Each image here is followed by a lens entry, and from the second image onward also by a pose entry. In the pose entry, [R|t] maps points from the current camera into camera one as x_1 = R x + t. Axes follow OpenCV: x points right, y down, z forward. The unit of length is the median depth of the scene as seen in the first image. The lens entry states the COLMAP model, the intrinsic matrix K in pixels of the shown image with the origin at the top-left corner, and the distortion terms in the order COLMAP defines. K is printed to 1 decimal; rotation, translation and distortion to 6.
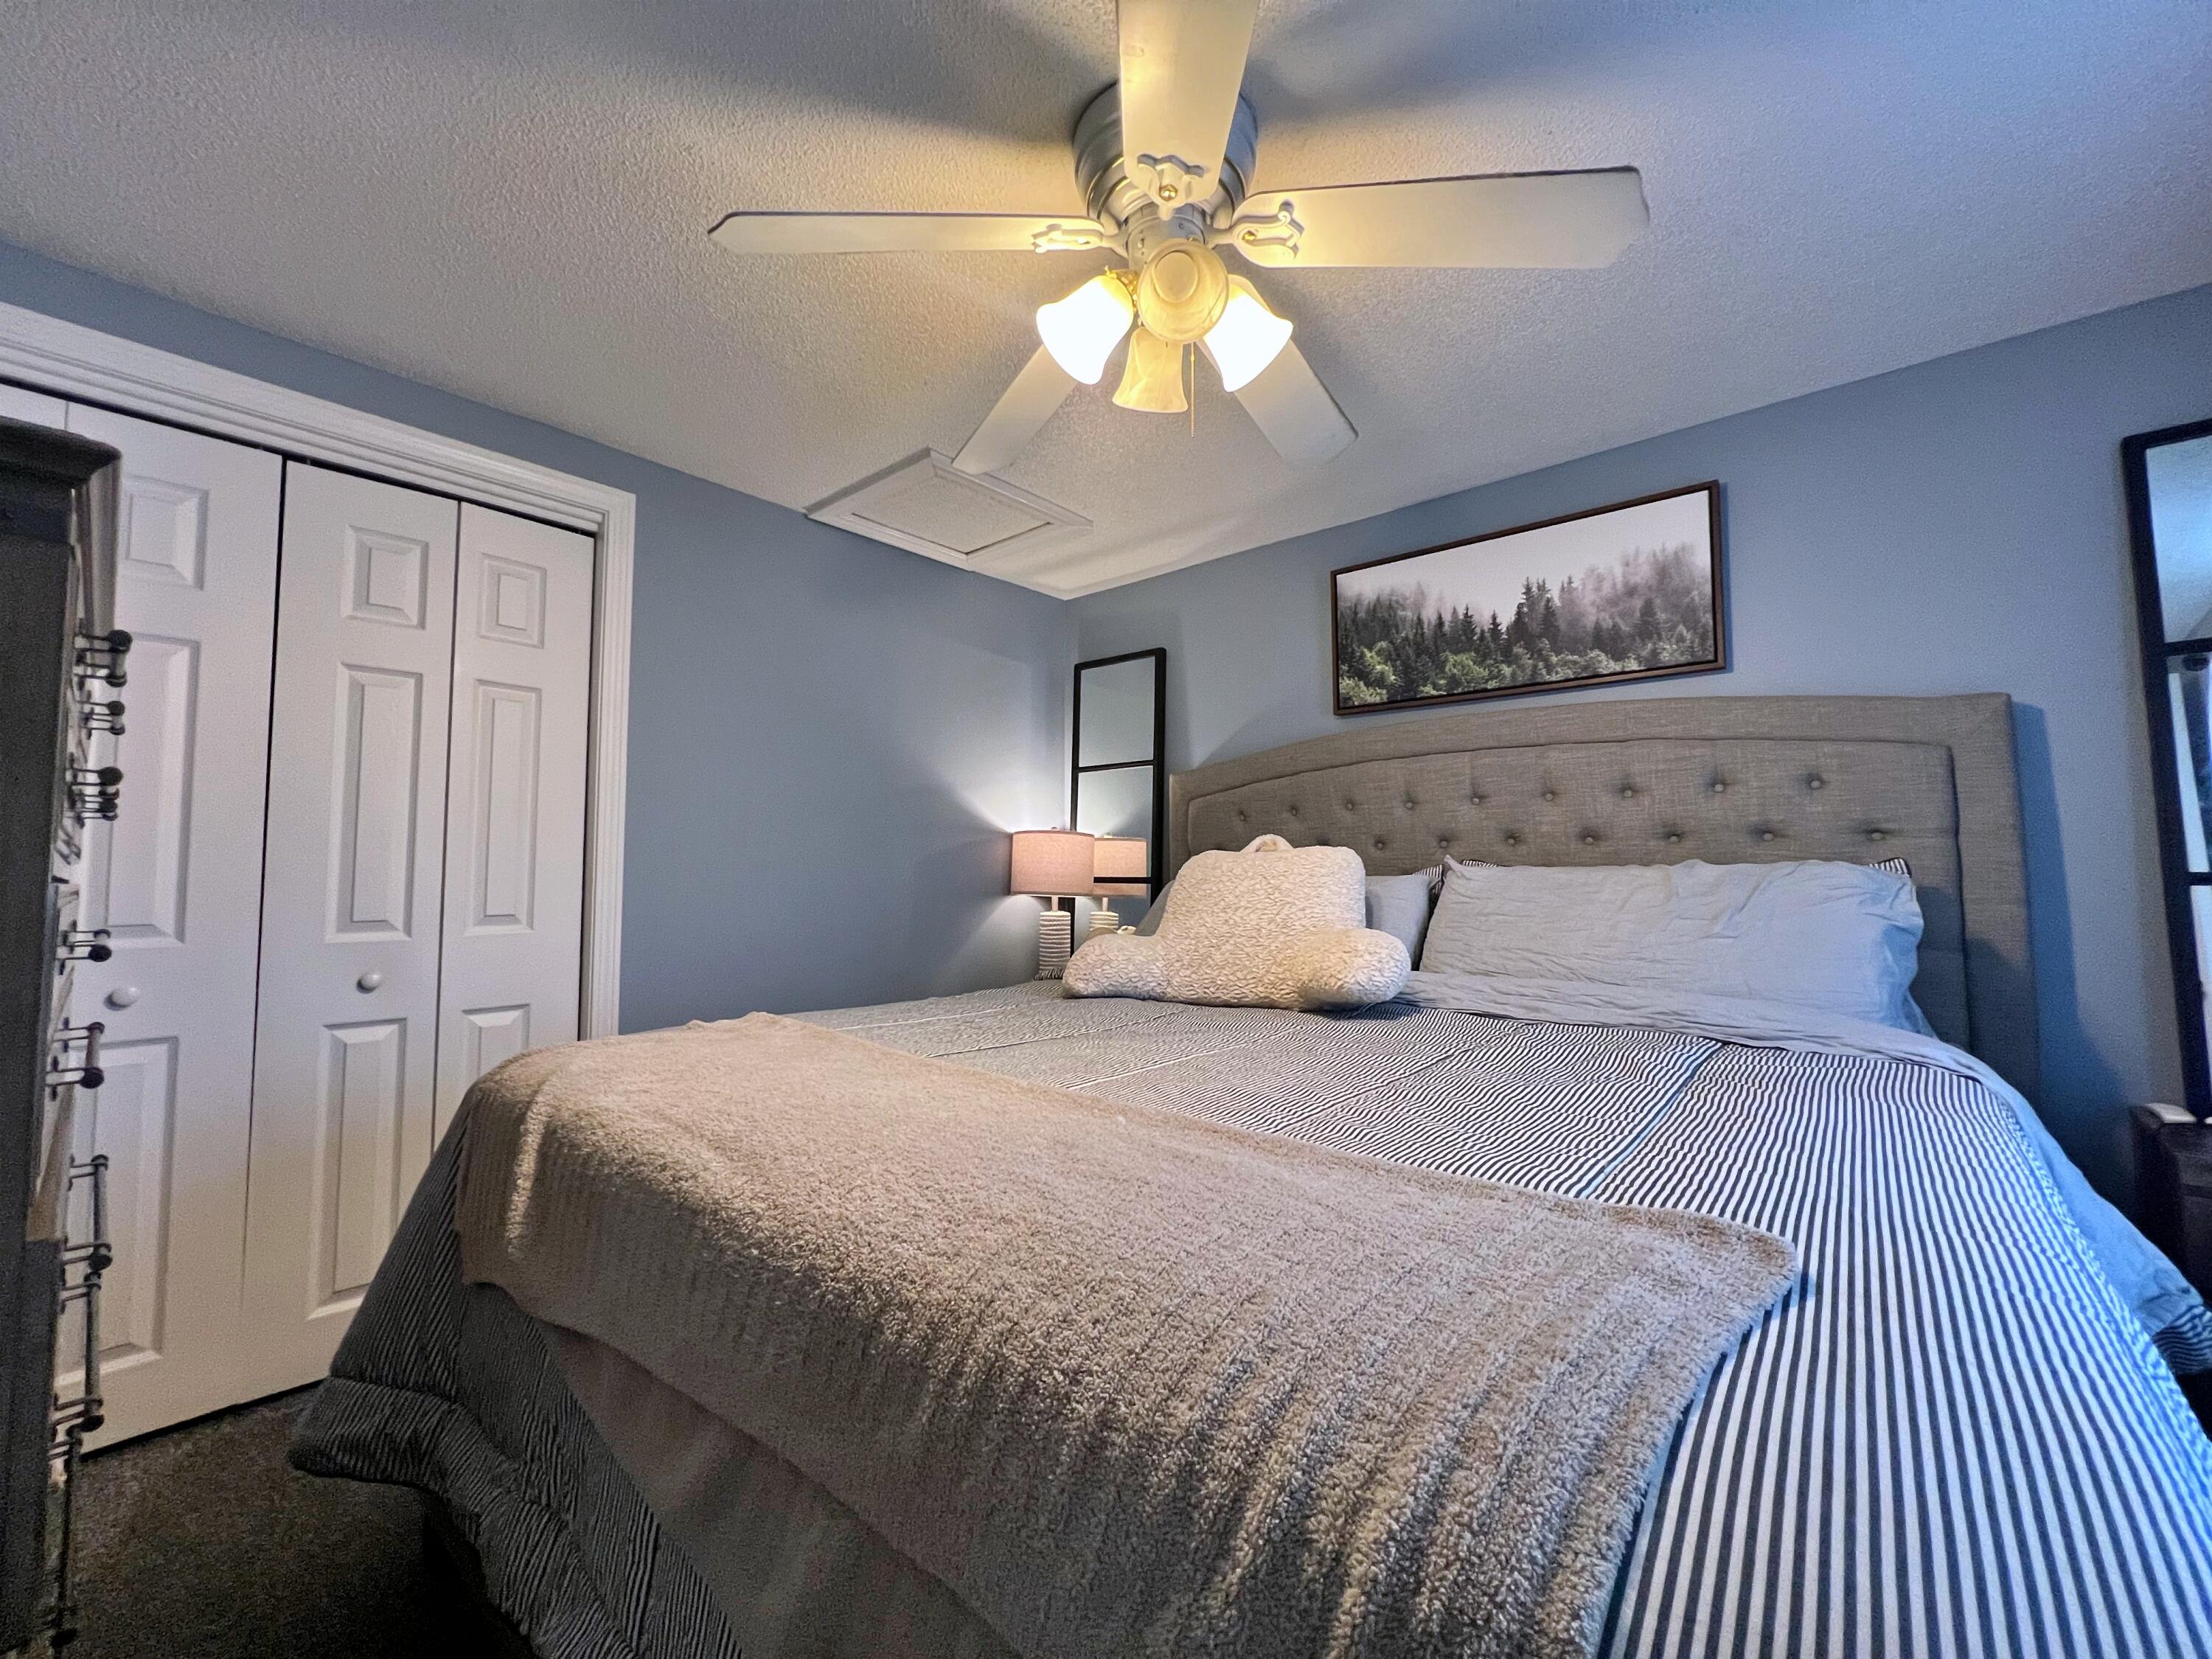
lens RADIAL K [[886.2, 0, 1108.5], [0, 886.2, 824.9], [0, 0, 1]] dist [-0.000900, 0.000373]
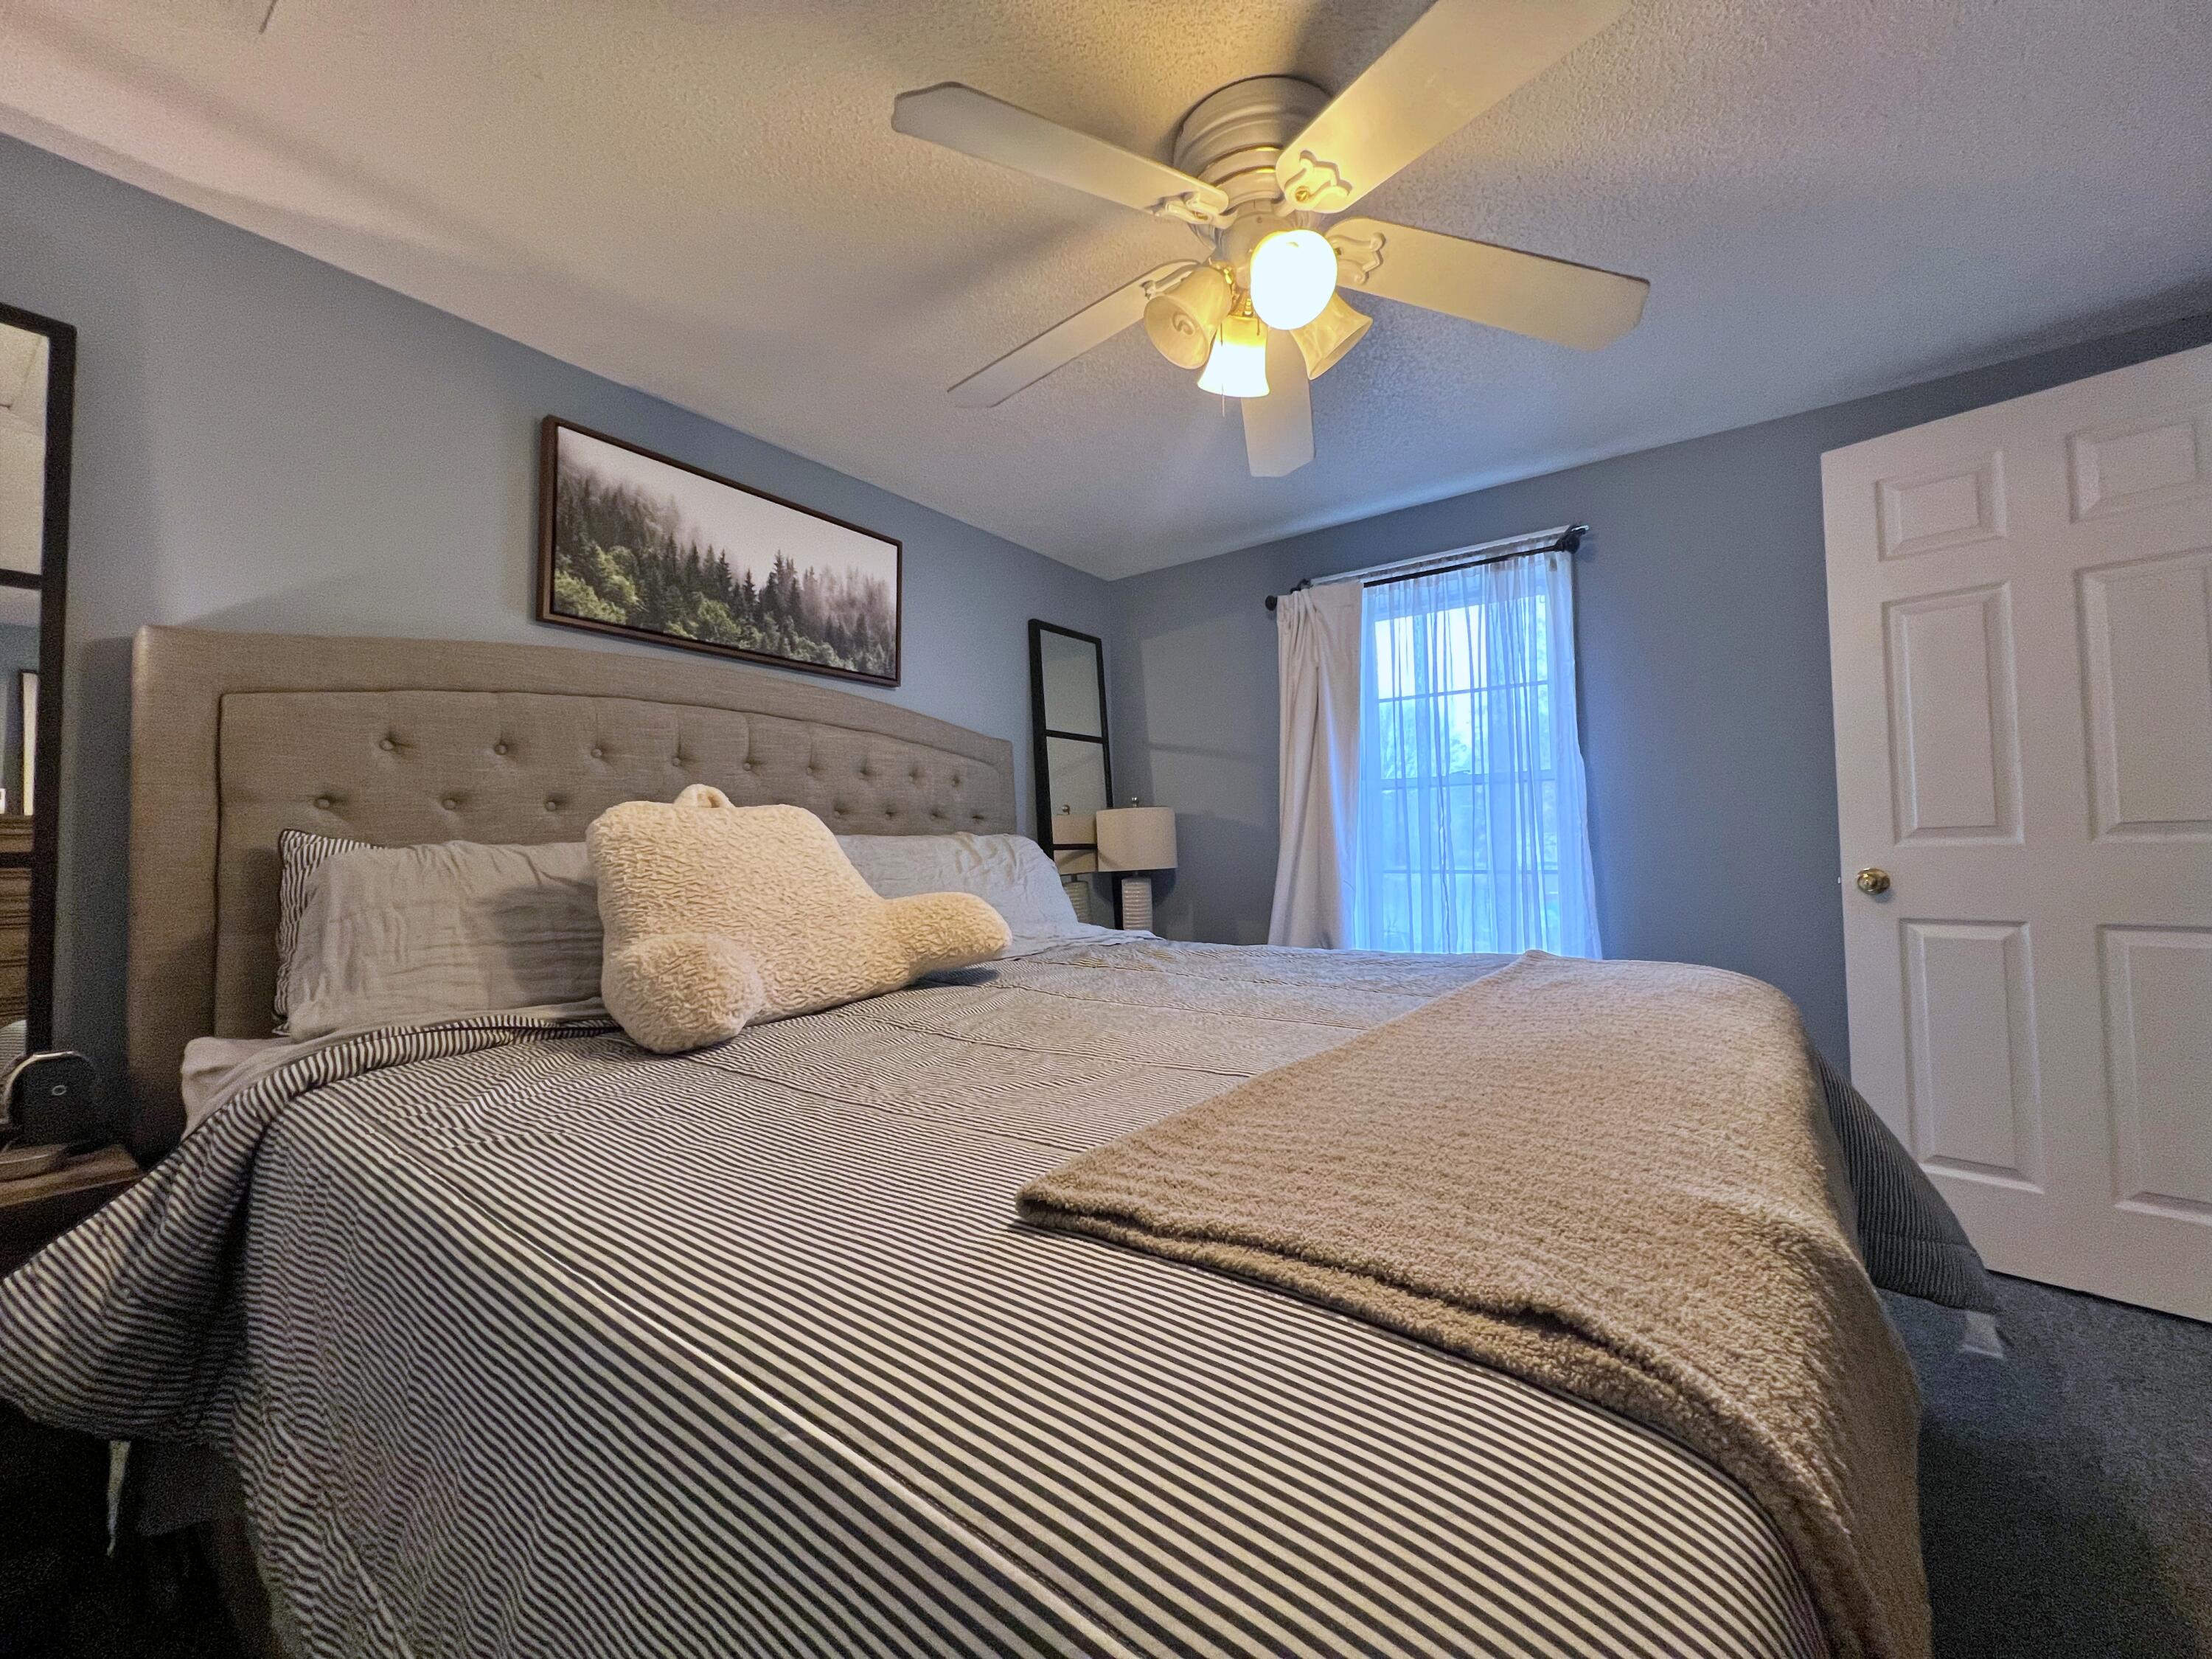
lens RADIAL K [[886.2, 0, 1104.9], [0, 886.2, 835.7], [0, 0, 1]] dist [-0.000900, 0.000373]
pose [[-0.078160, 0.014619, 0.996834, -0.551961], [-0.050992, 0.998525, -0.018642, 0.044915], [-0.995636, -0.052287, -0.077299, 0.684865]]
